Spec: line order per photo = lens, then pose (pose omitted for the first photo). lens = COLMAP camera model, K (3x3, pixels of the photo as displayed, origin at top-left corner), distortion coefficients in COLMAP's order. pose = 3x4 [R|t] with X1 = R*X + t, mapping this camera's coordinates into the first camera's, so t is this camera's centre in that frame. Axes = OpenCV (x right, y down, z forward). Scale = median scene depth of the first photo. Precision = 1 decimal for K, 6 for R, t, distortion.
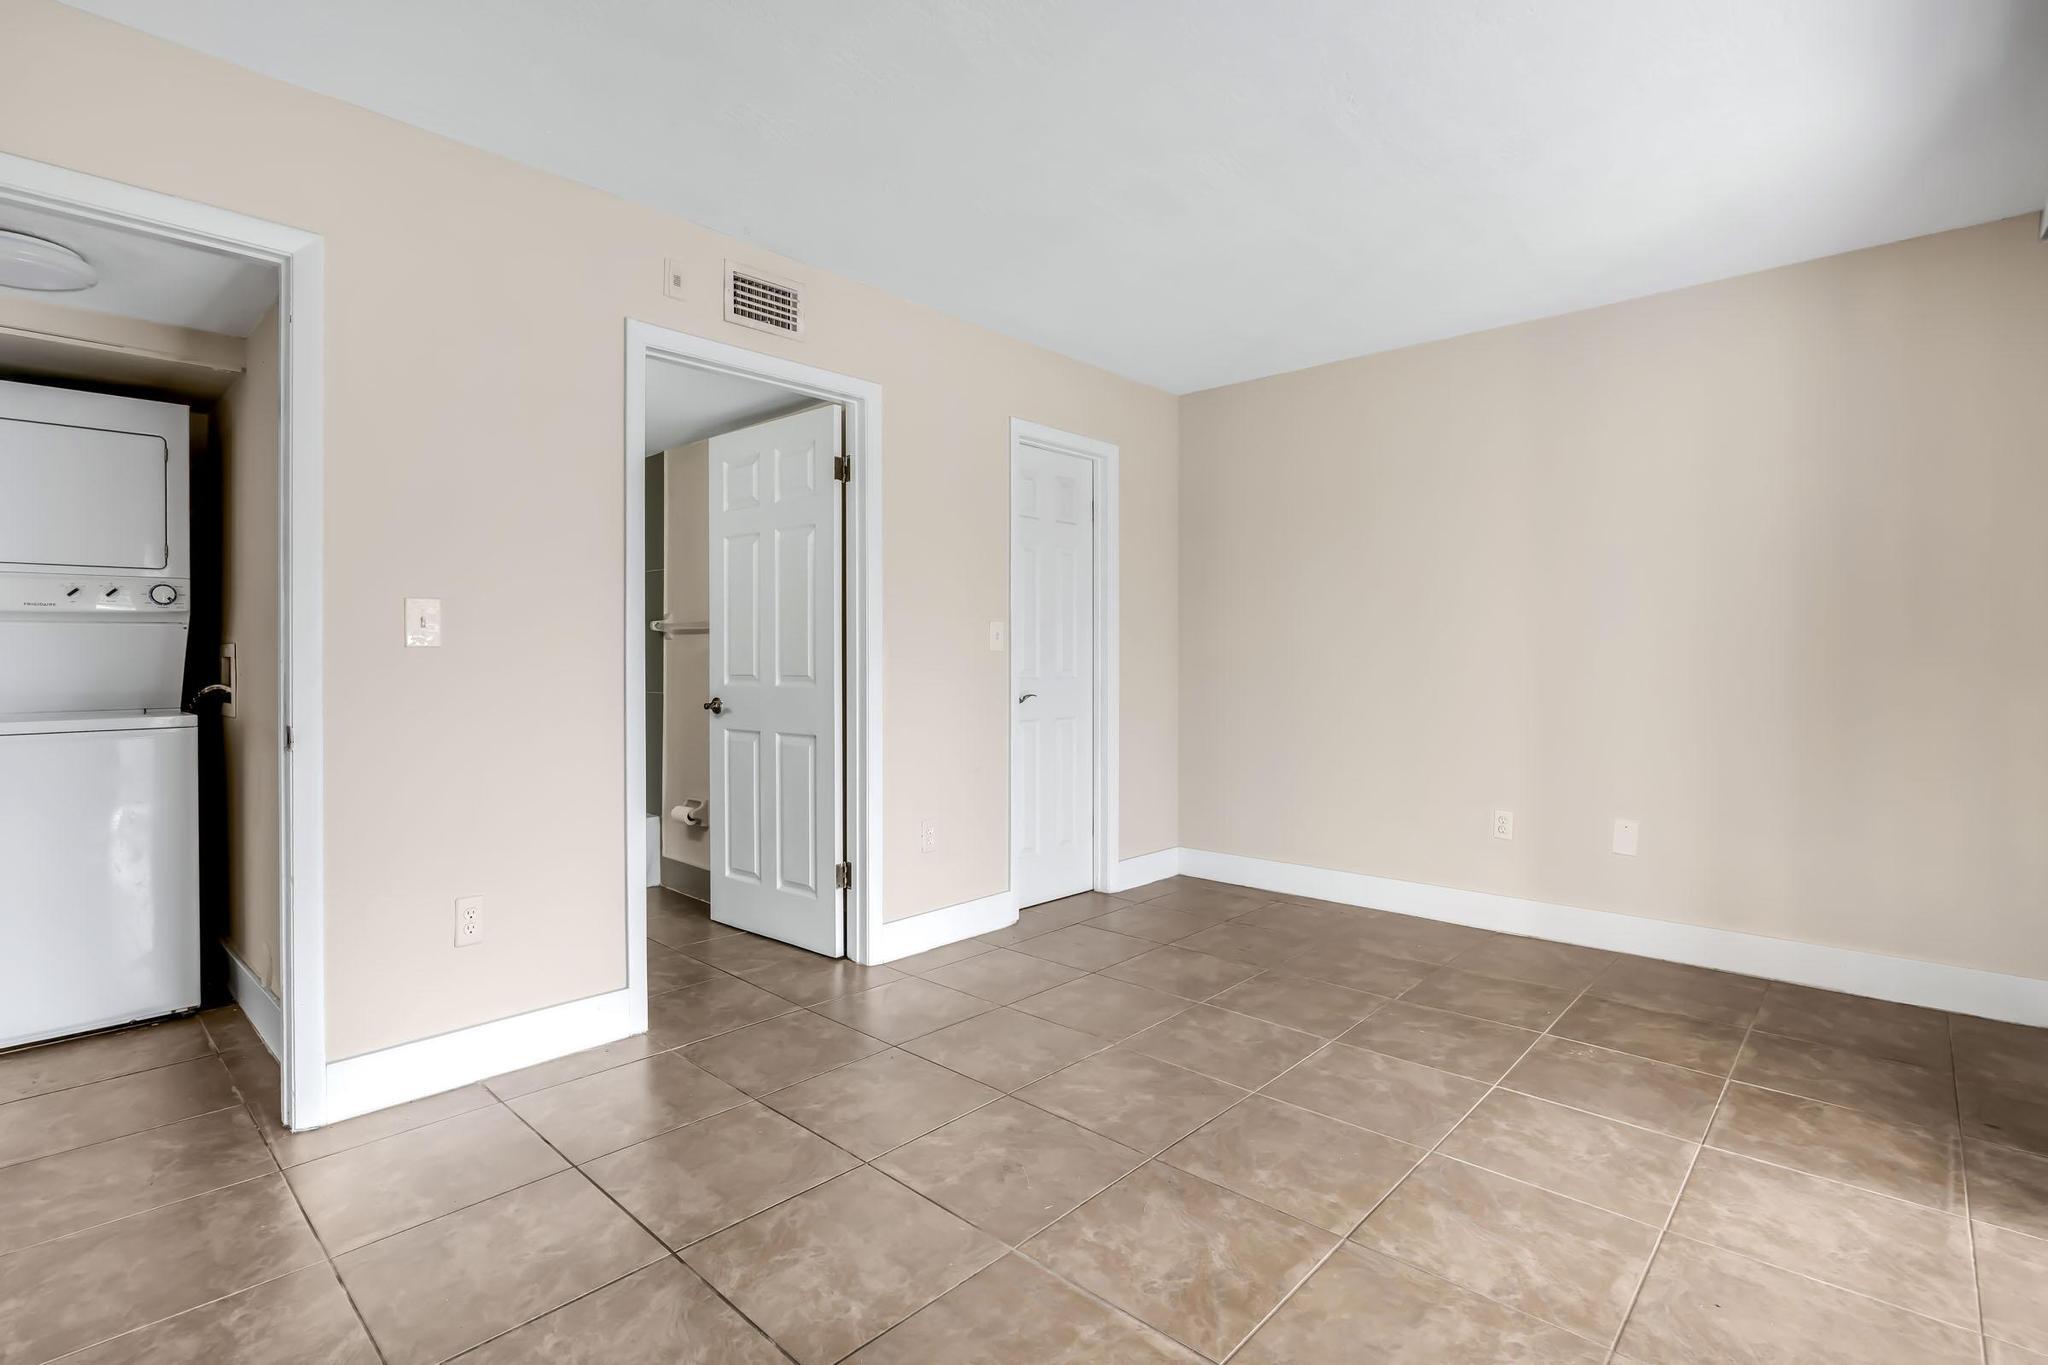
lens RADIAL K [[973.8, 0, 1028.3], [0, 973.8, 588.6], [0, 0, 1]] dist [-0.017631, 0.000965]
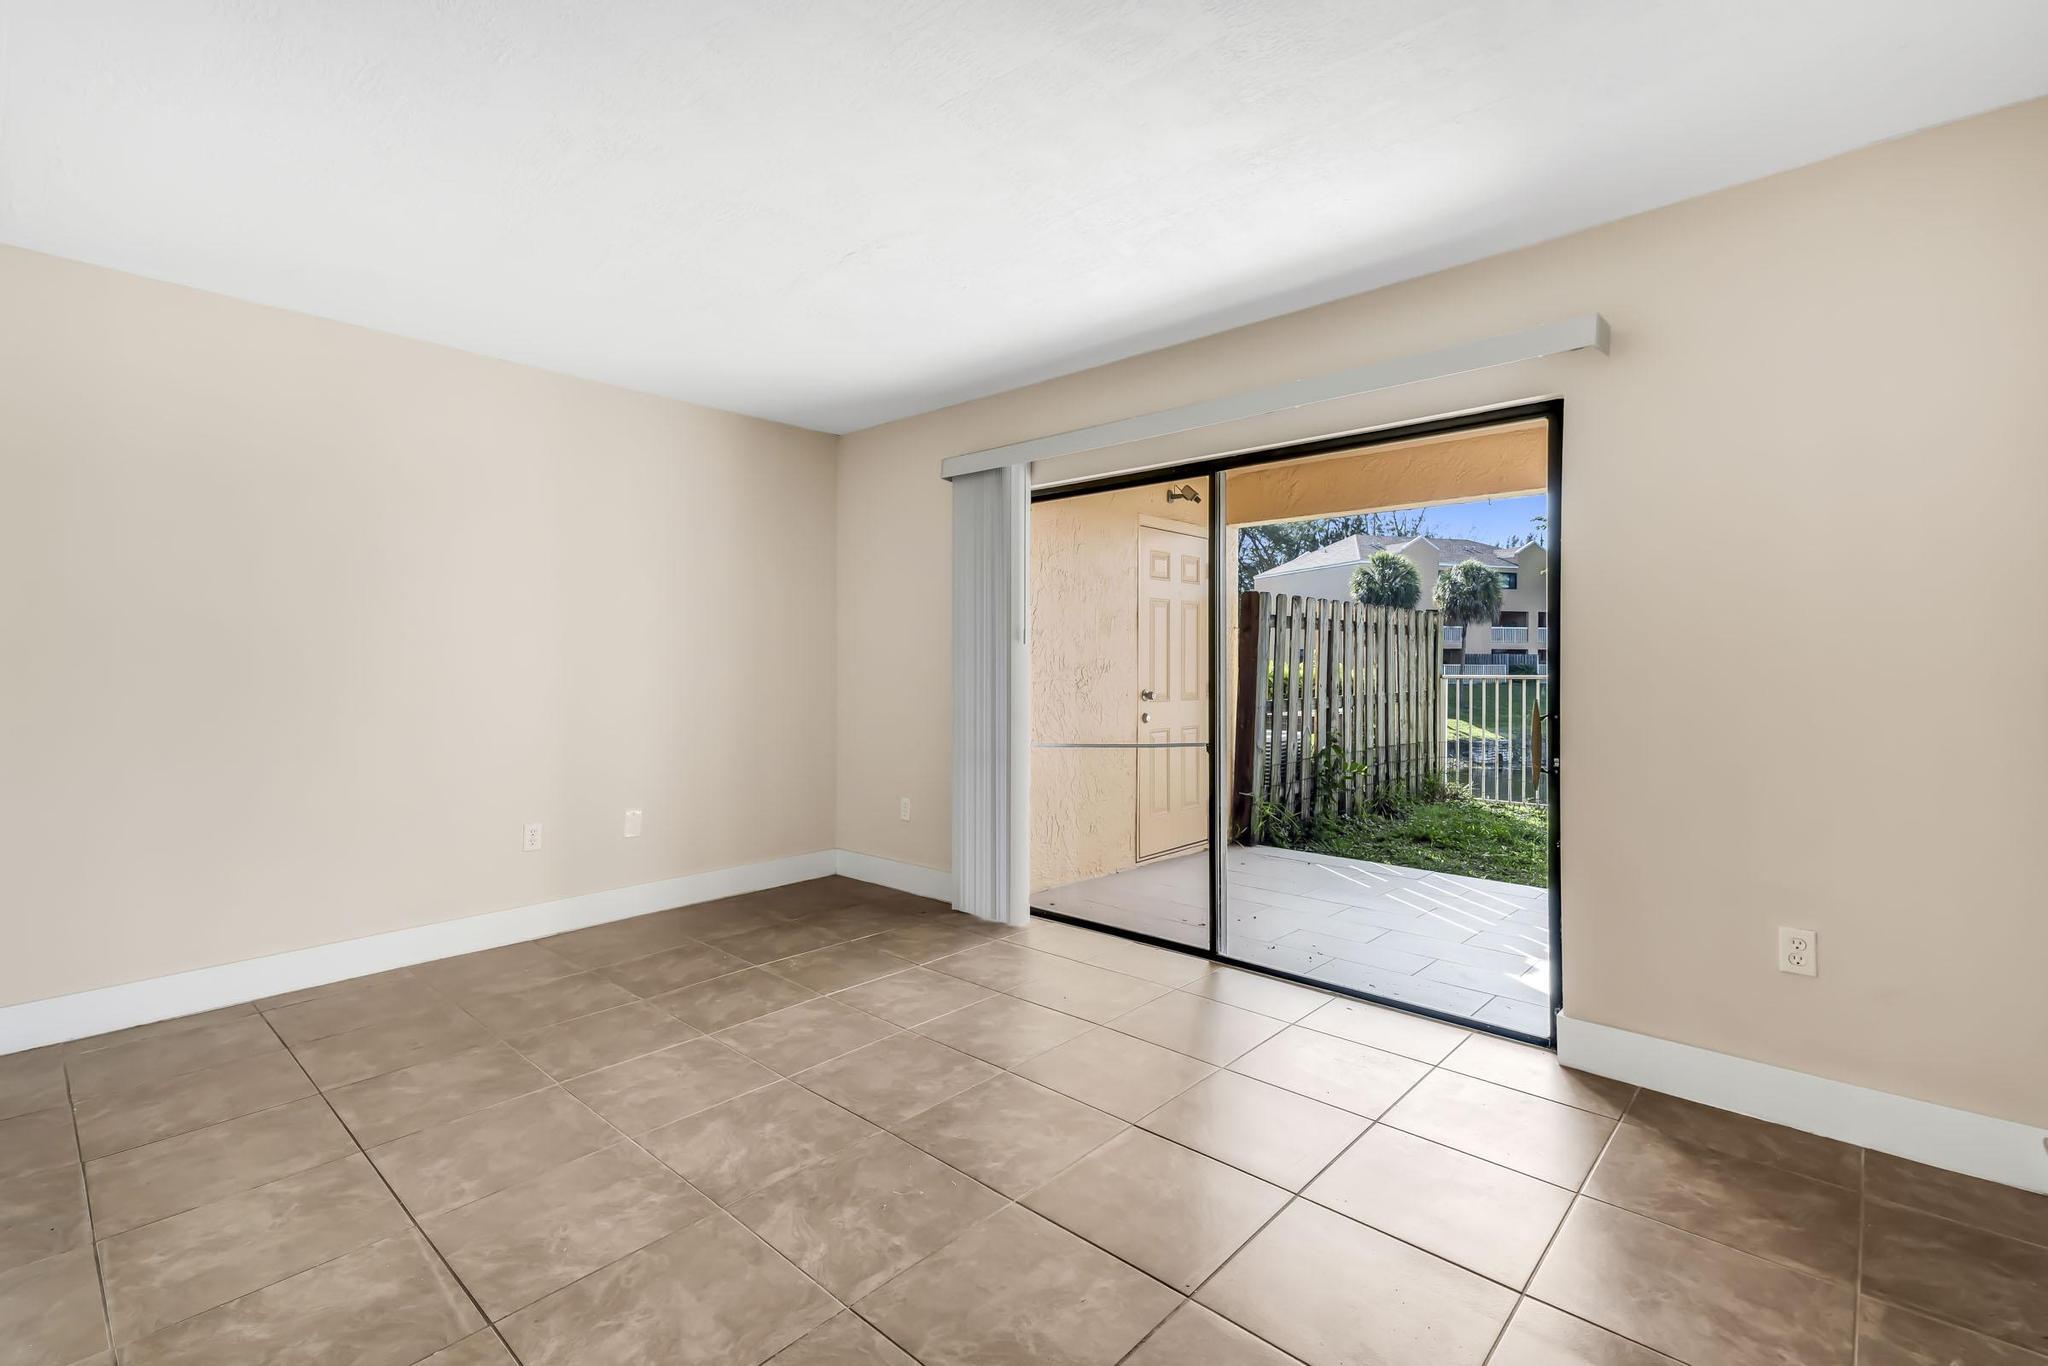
lens RADIAL K [[907.9, 0, 1030.4], [0, 907.9, 653.5], [0, 0, 1]] dist [0.050951, -0.009423]
pose [[-0.005963, 0.005391, 0.999968, -0.816233], [-0.070613, 0.997487, -0.005798, 0.012134], [-0.997486, -0.070645, -0.005568, 0.731618]]
